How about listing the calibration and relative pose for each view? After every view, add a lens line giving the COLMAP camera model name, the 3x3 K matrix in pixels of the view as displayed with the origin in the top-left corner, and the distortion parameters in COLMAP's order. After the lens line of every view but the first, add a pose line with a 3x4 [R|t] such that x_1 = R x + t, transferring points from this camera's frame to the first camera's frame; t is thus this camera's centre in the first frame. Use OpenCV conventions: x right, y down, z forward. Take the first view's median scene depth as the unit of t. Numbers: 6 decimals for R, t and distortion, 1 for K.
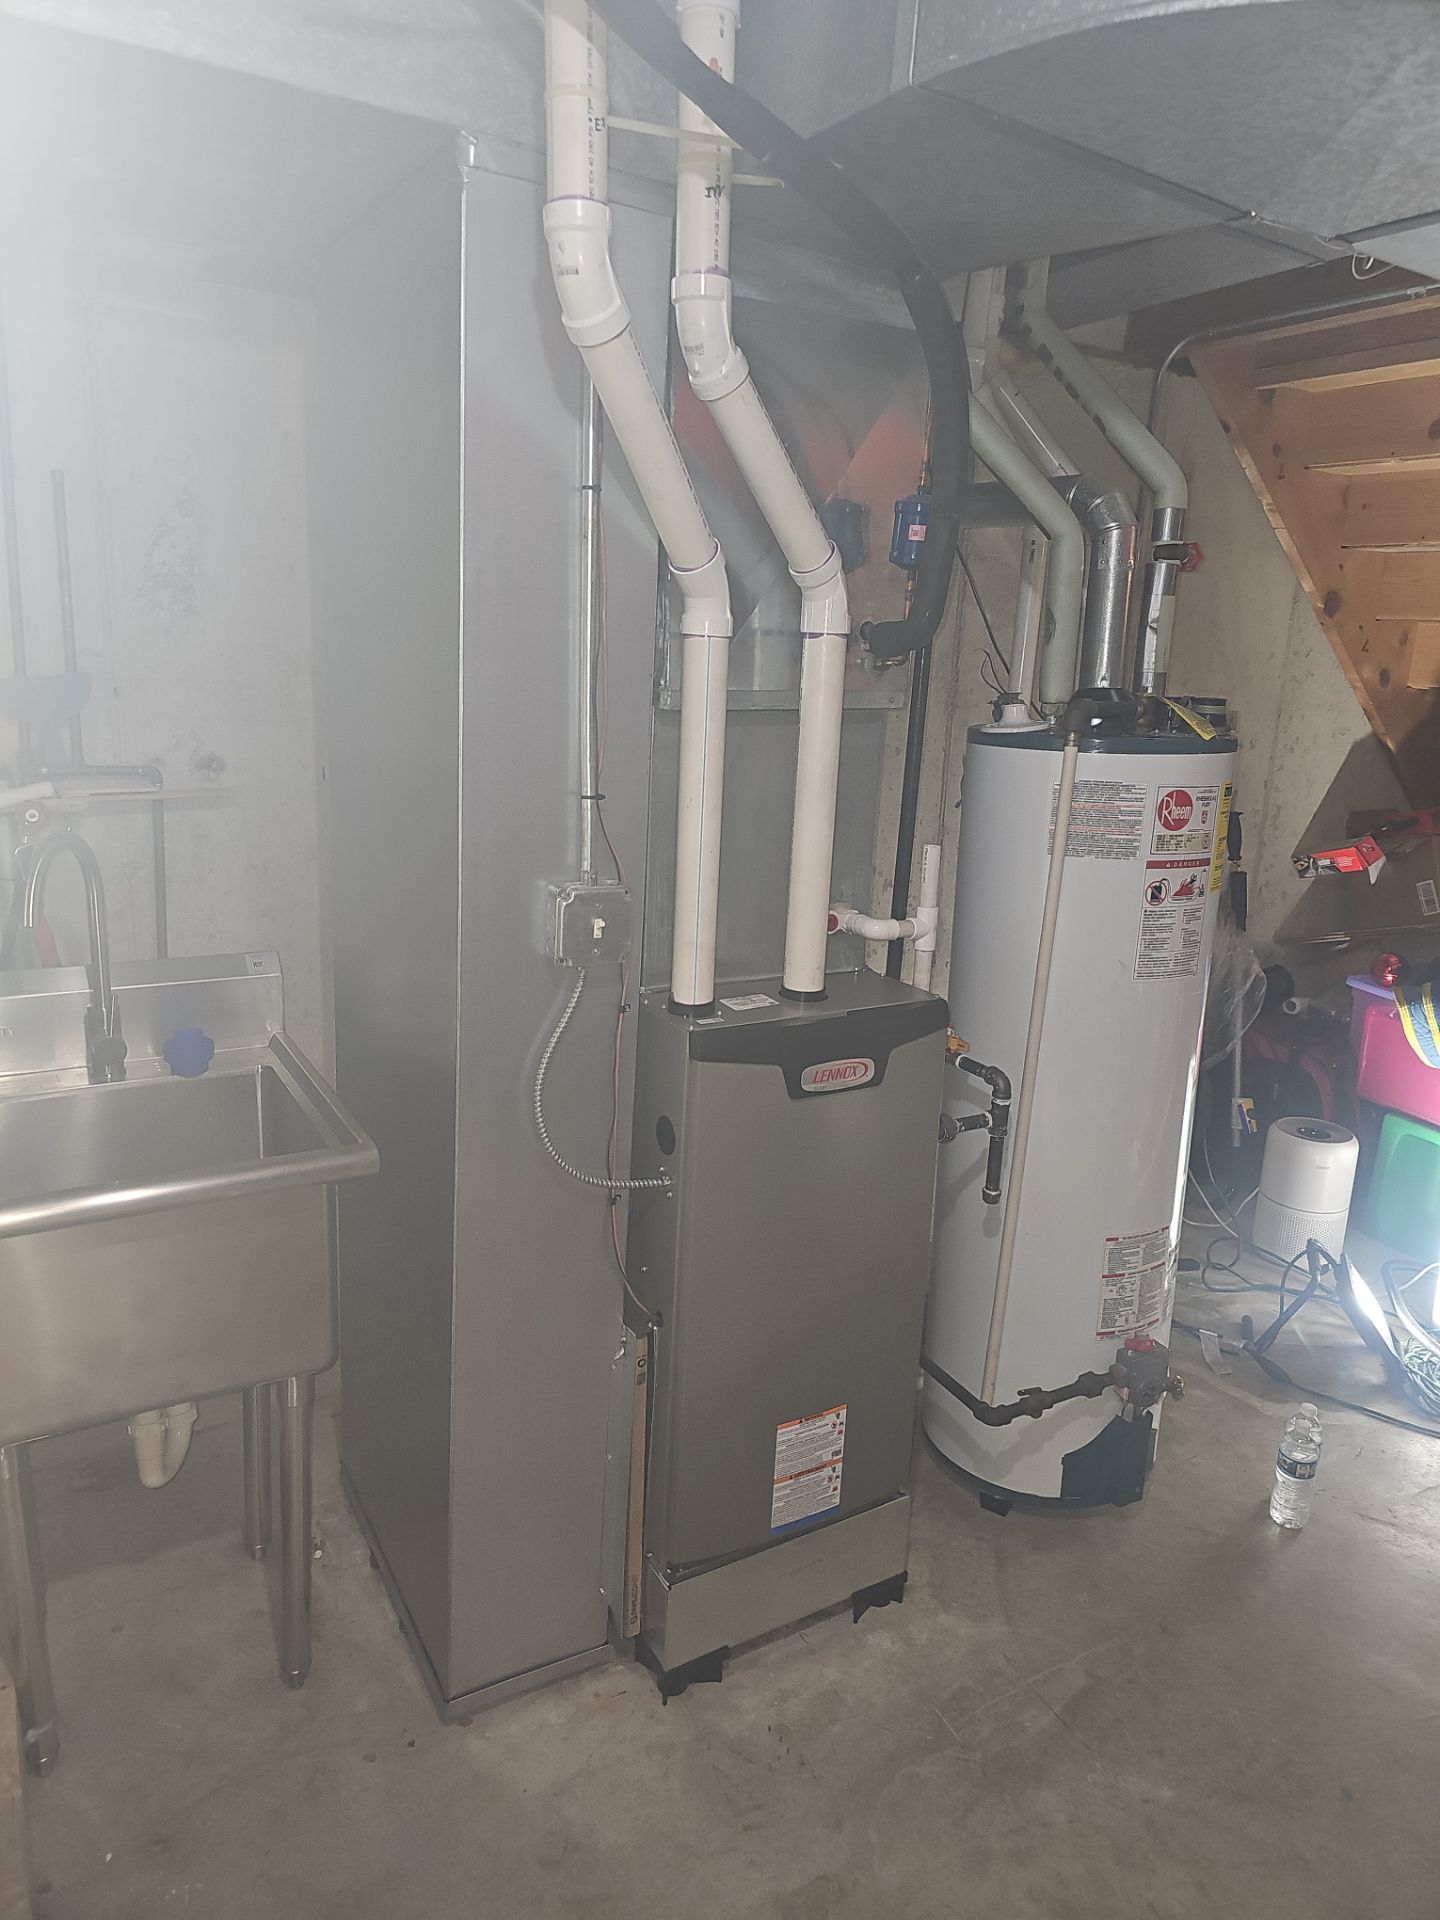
lens RADIAL K [[1290.9, 0, 709.8], [0, 1290.9, 959.5], [0, 0, 1]] dist [0.029643, -0.028458]
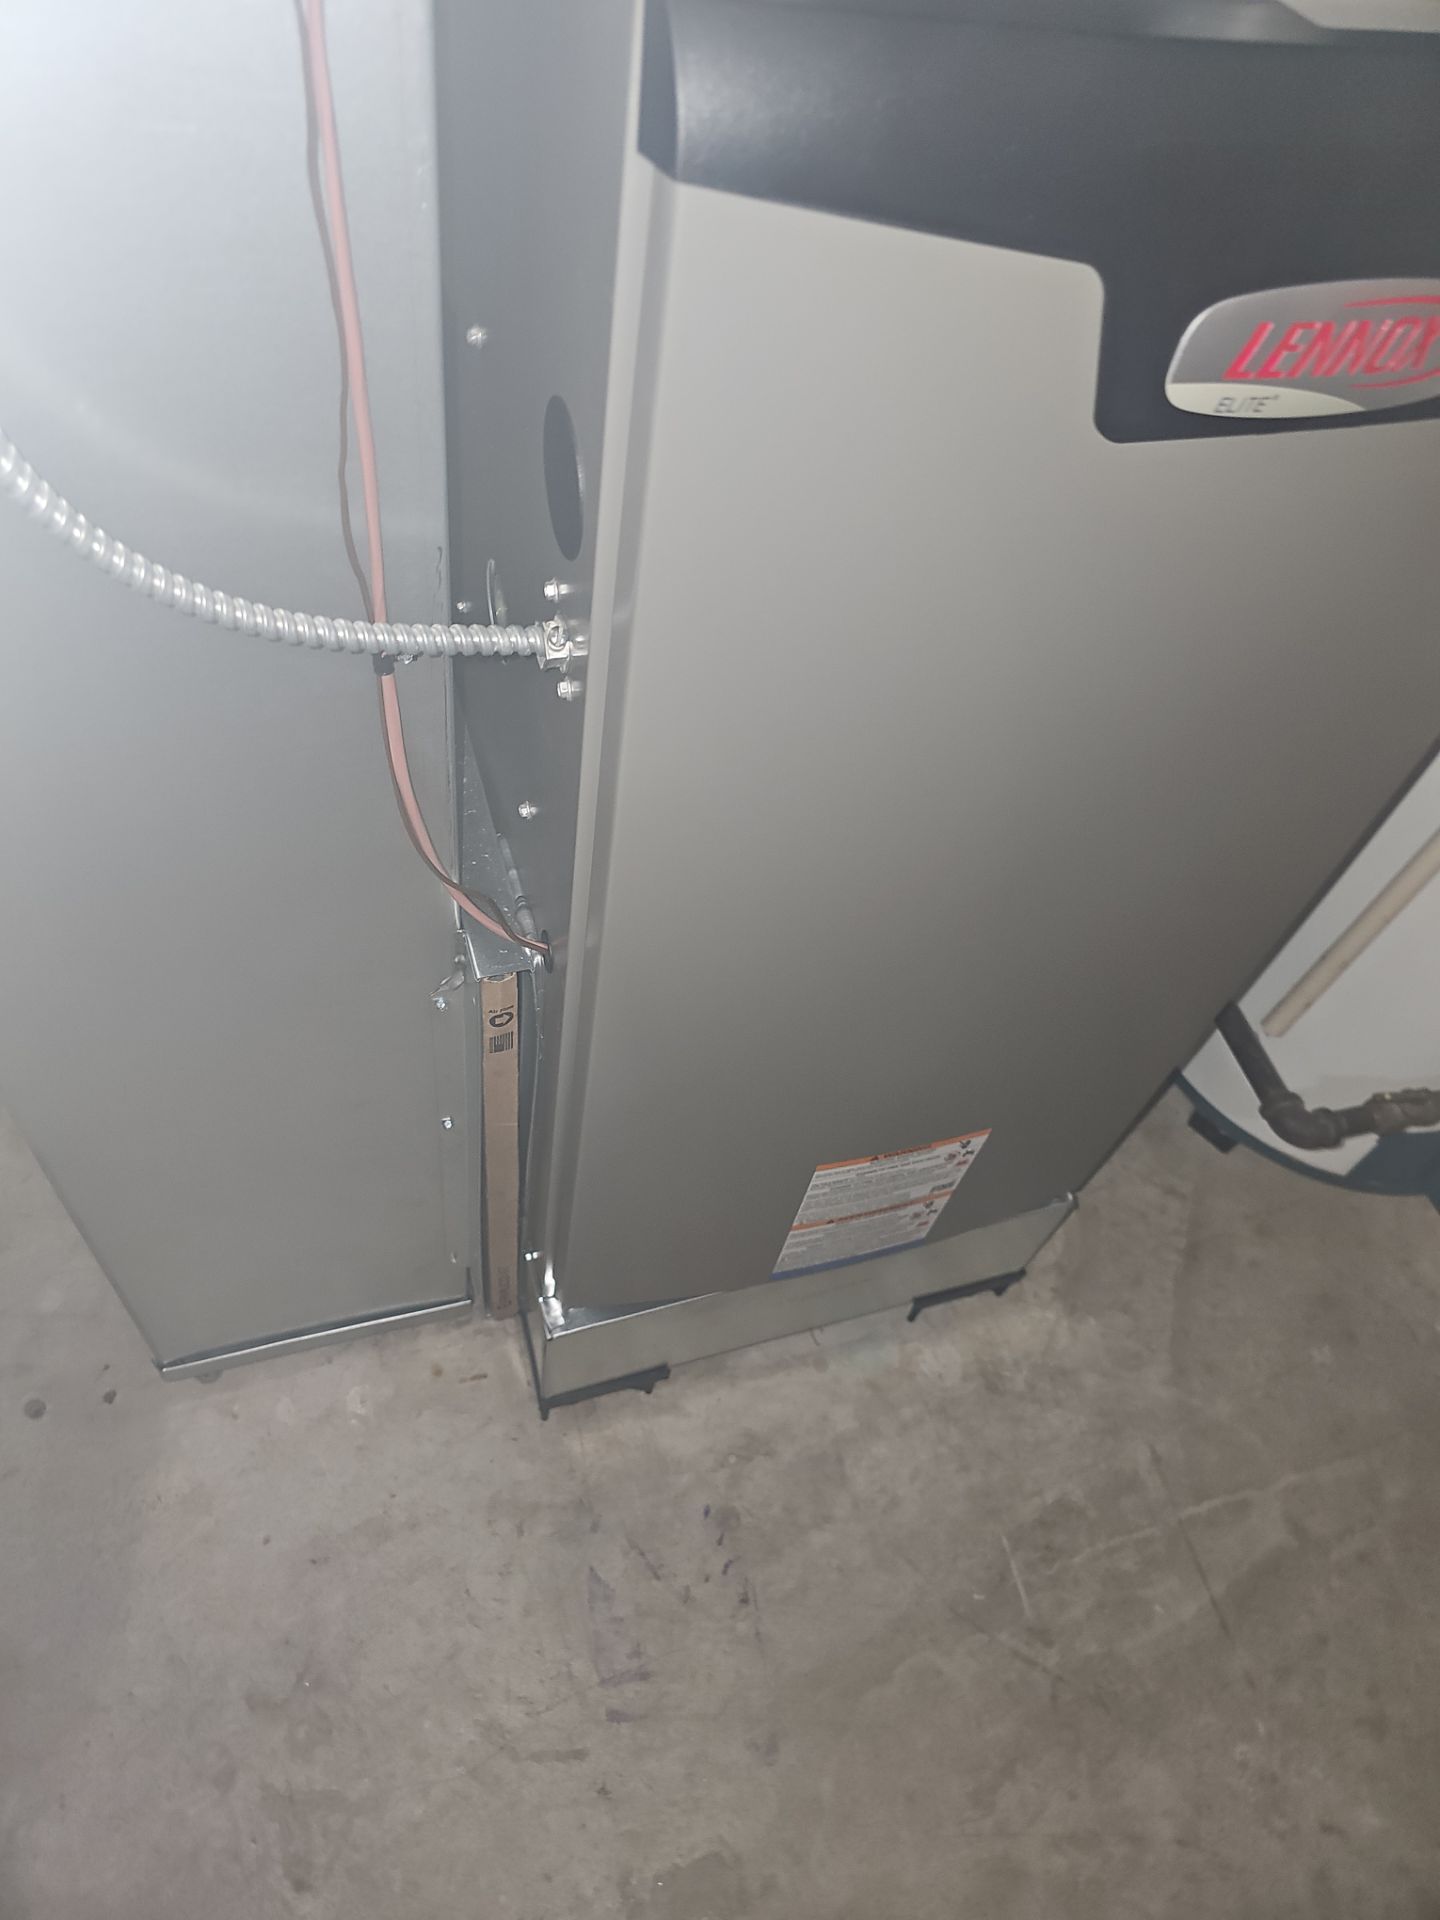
lens RADIAL K [[1290.9, 0, 693.6], [0, 1290.9, 947.7], [0, 0, 1]] dist [0.029643, -0.028458]
pose [[0.971755, 0.222641, -0.078247, 0.028805], [-0.127935, 0.775622, 0.618096, 0.041889], [0.198303, -0.590627, 0.782199, 0.680163]]
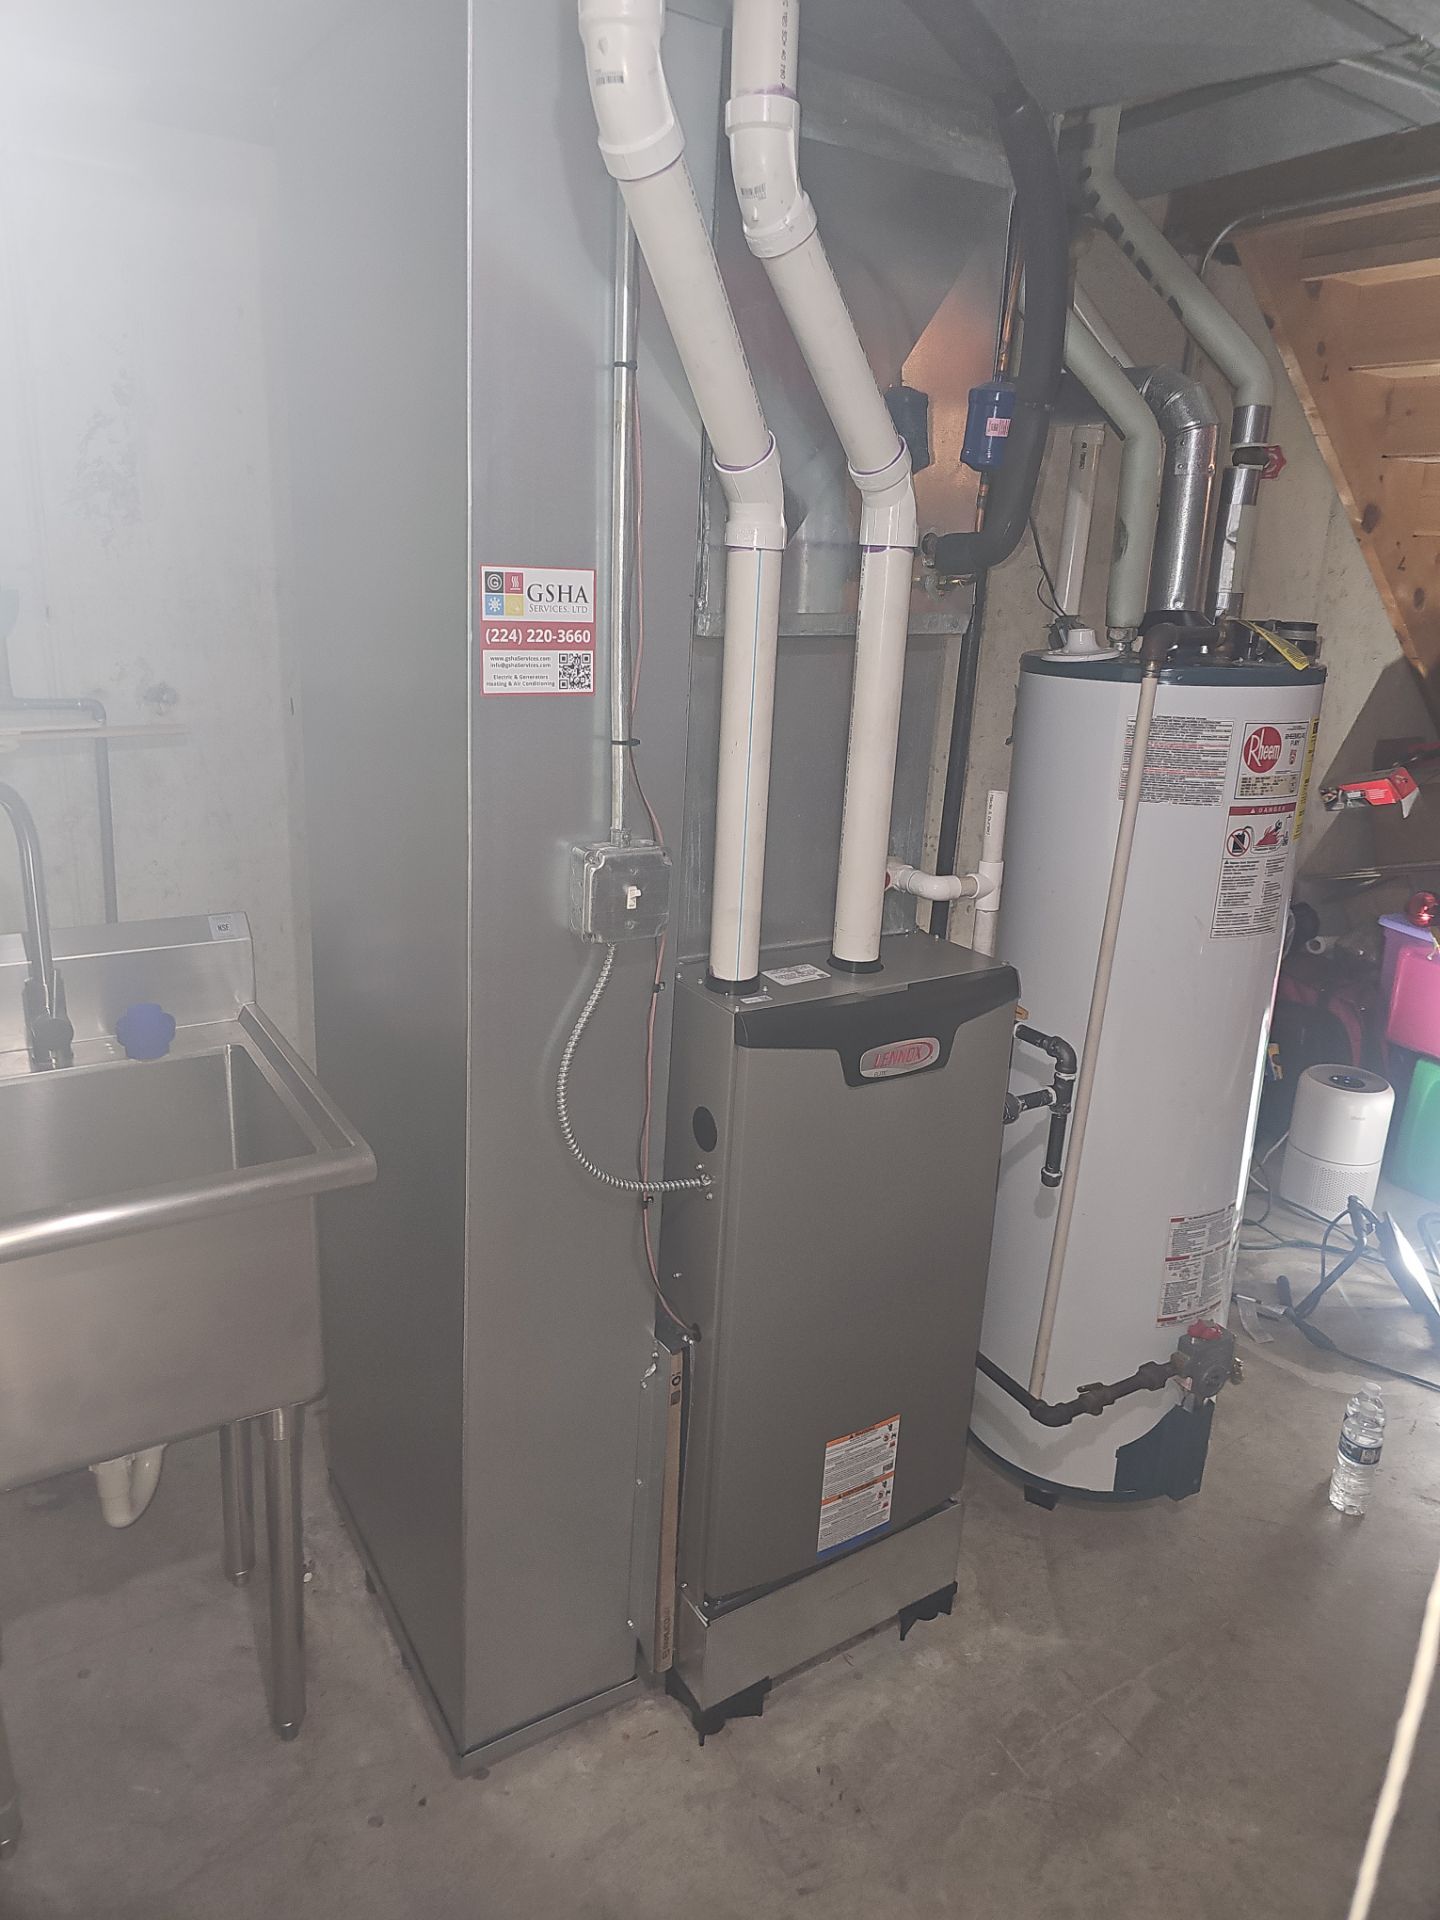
lens RADIAL K [[1290.9, 0, 724.3], [0, 1290.9, 946.3], [0, 0, 1]] dist [0.029643, -0.028458]
pose [[0.999159, -0.008481, 0.040128, -0.050163], [0.006431, 0.998680, 0.050959, -0.029137], [-0.040507, -0.050658, 0.997894, 0.122010]]
